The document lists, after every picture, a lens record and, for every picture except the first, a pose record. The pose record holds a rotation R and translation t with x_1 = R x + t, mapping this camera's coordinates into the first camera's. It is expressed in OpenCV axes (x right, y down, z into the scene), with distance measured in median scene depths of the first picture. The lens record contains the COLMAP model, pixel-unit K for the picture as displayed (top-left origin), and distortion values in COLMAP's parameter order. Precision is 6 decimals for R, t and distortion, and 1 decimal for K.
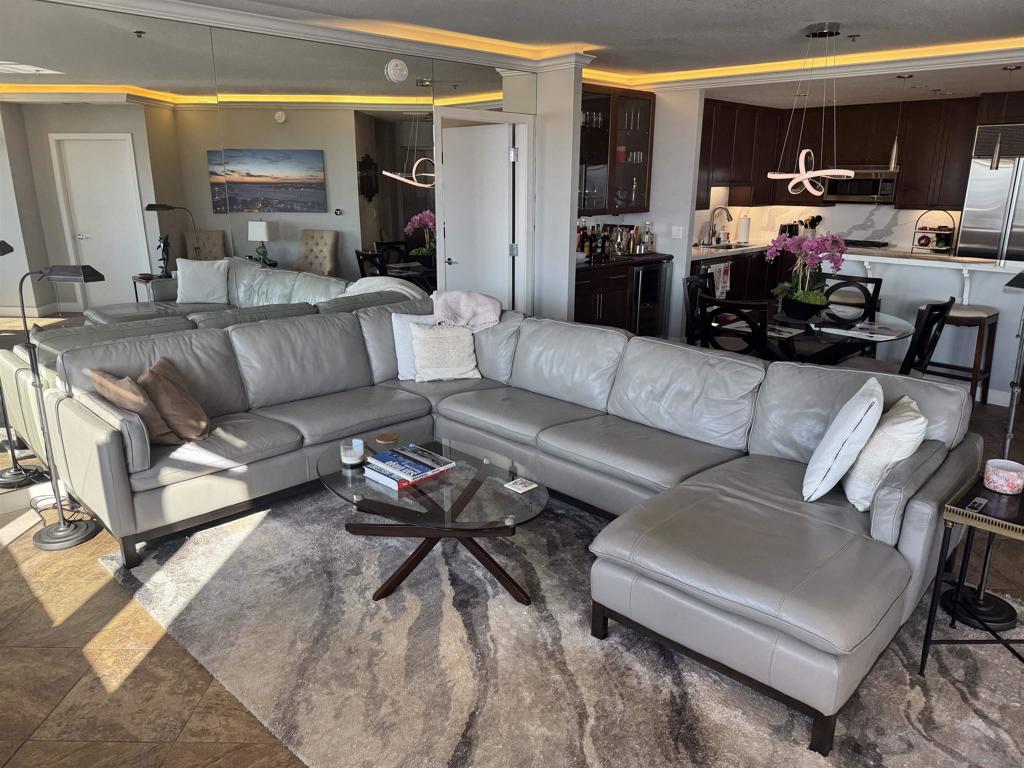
lens RADIAL K [[719.5, 0, 512.0], [0, 719.5, 384.0], [0, 0, 1]] dist [0.081622, -0.119036]
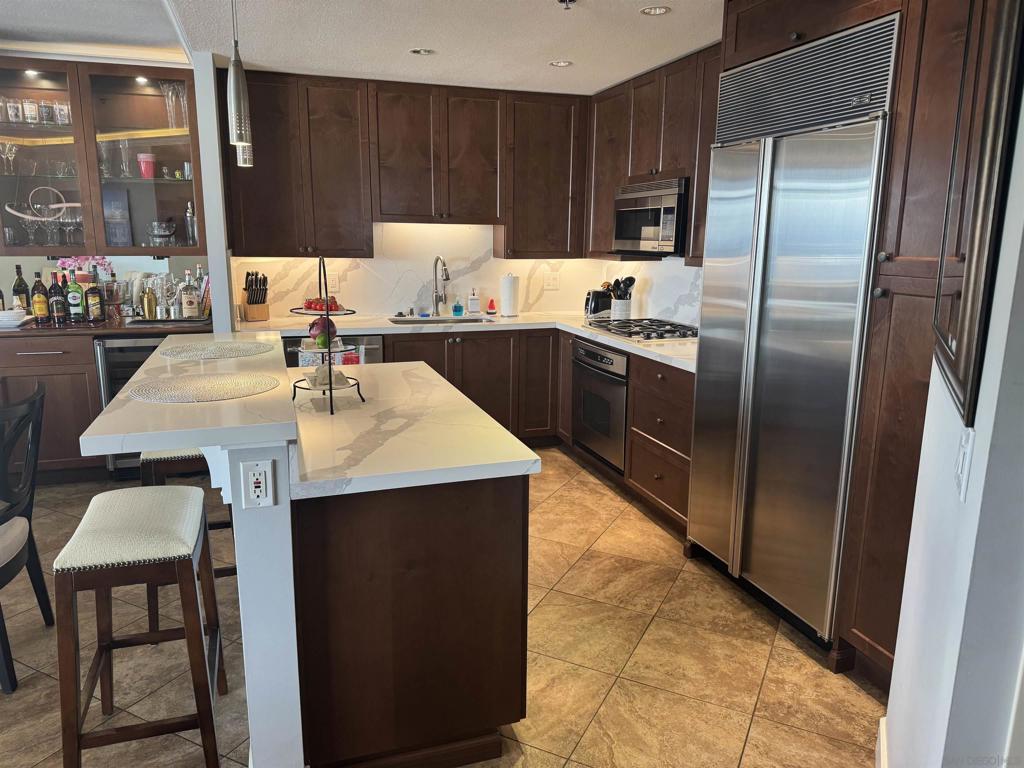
lens RADIAL K [[714.2, 0, 508.0], [0, 714.2, 390.9], [0, 0, 1]] dist [0.096996, -0.124805]
pose [[0.888456, 0.101954, -0.447495, 1.323356], [-0.136892, 0.989501, -0.046346, -0.232727], [0.438071, 0.102435, 0.893085, 1.039542]]
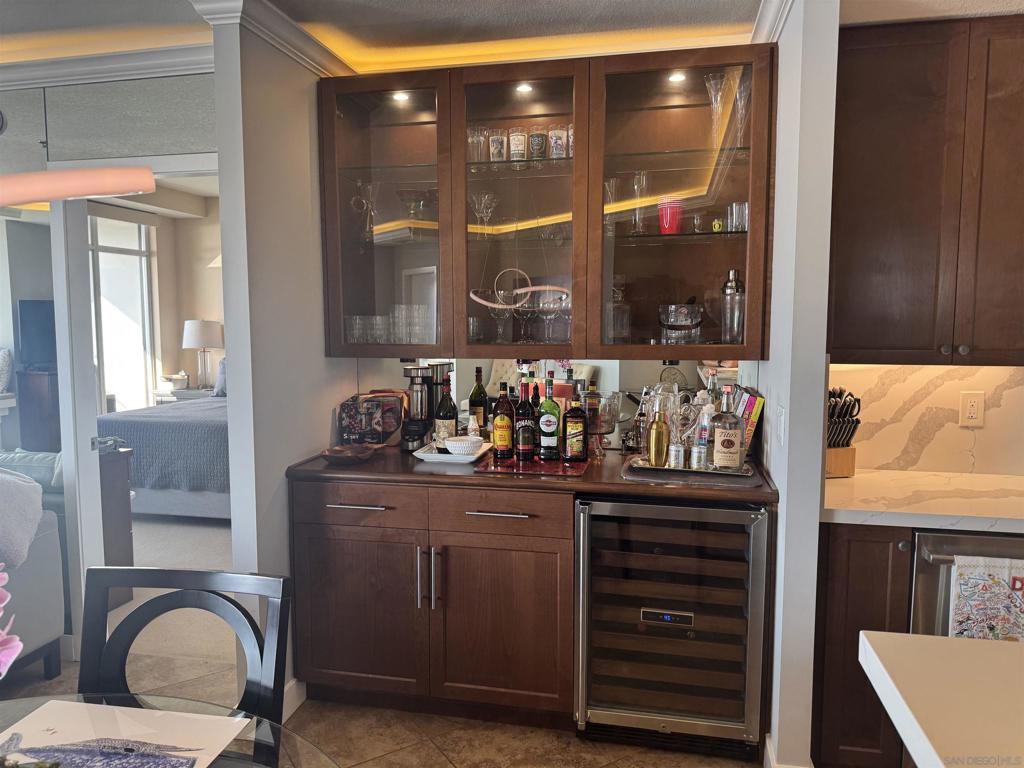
lens RADIAL K [[719.8, 0, 525.3], [0, 719.8, 386.1], [0, 0, 1]] dist [0.022063, -0.002423]
pose [[0.548439, 0.074967, -0.832823, 0.786369], [-0.236235, 0.969291, -0.068317, -0.317270], [0.802127, 0.234210, 0.549307, 1.317663]]
